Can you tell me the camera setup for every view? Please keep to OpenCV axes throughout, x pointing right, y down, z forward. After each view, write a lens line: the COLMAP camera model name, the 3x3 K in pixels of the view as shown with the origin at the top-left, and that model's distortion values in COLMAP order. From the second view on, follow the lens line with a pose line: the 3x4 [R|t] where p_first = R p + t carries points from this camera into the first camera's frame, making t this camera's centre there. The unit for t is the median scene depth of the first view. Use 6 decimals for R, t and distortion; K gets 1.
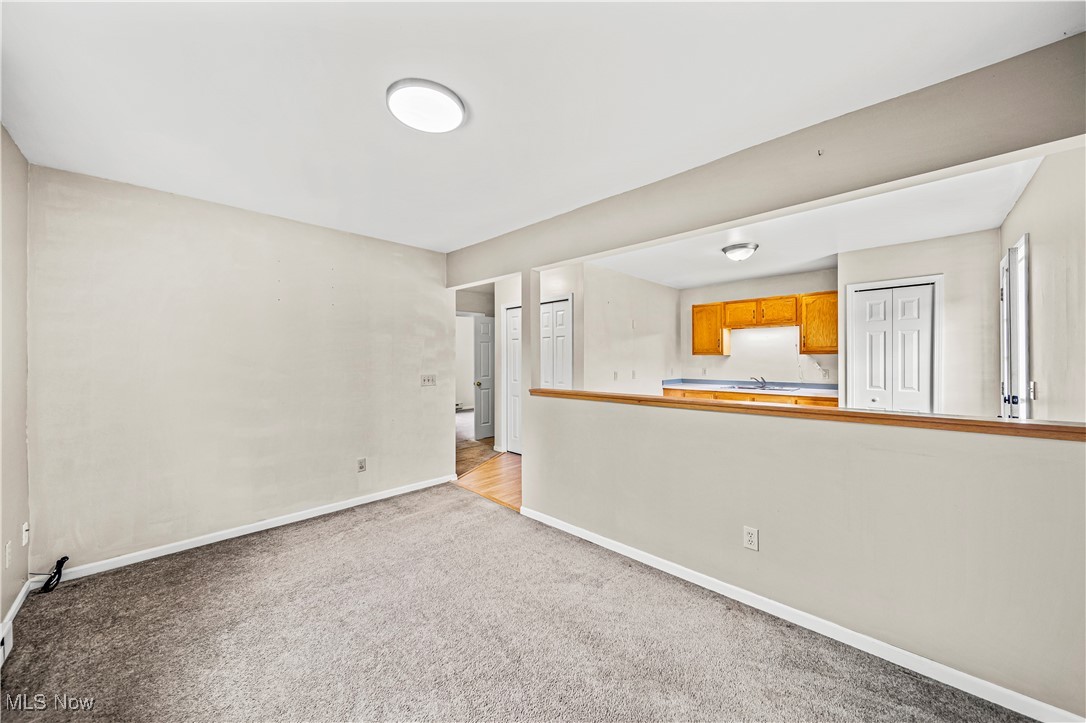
lens RADIAL K [[379.0, 0, 541.5], [0, 379.0, 360.4], [0, 0, 1]] dist [0.002619, 0.000177]
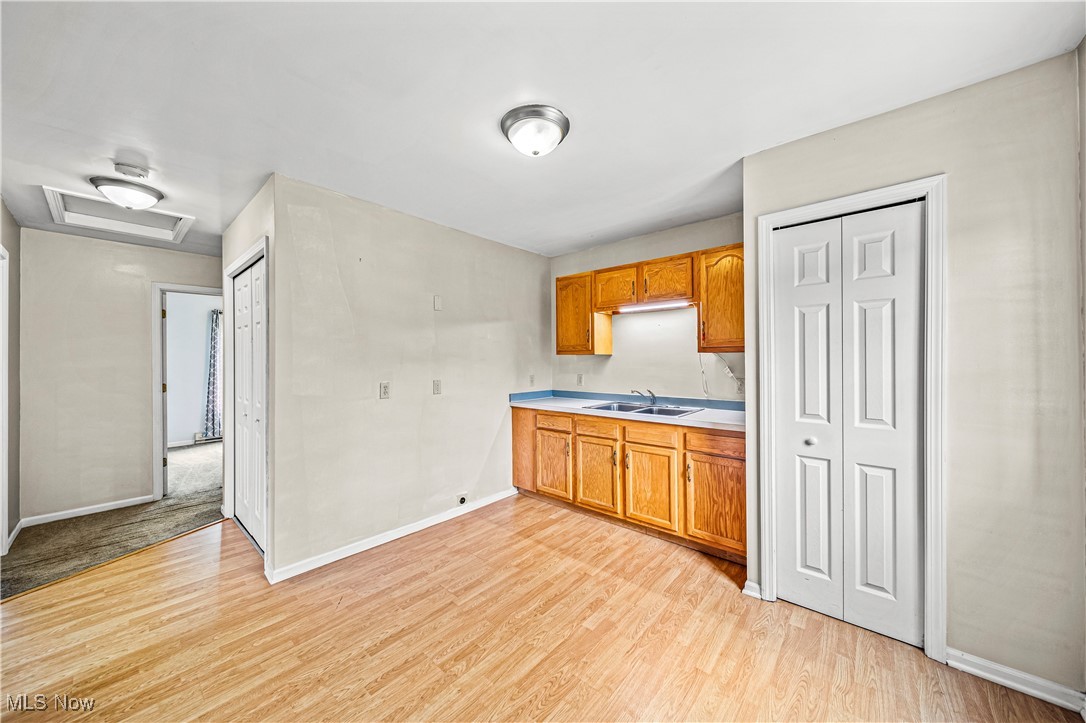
lens RADIAL K [[379.0, 0, 544.3], [0, 379.0, 360.8], [0, 0, 1]] dist [0.002619, 0.000177]
pose [[0.998095, -0.000892, 0.061683, 0.402367], [0.001135, 0.999992, -0.003901, -0.001443], [-0.061679, 0.003963, 0.998088, 0.421954]]
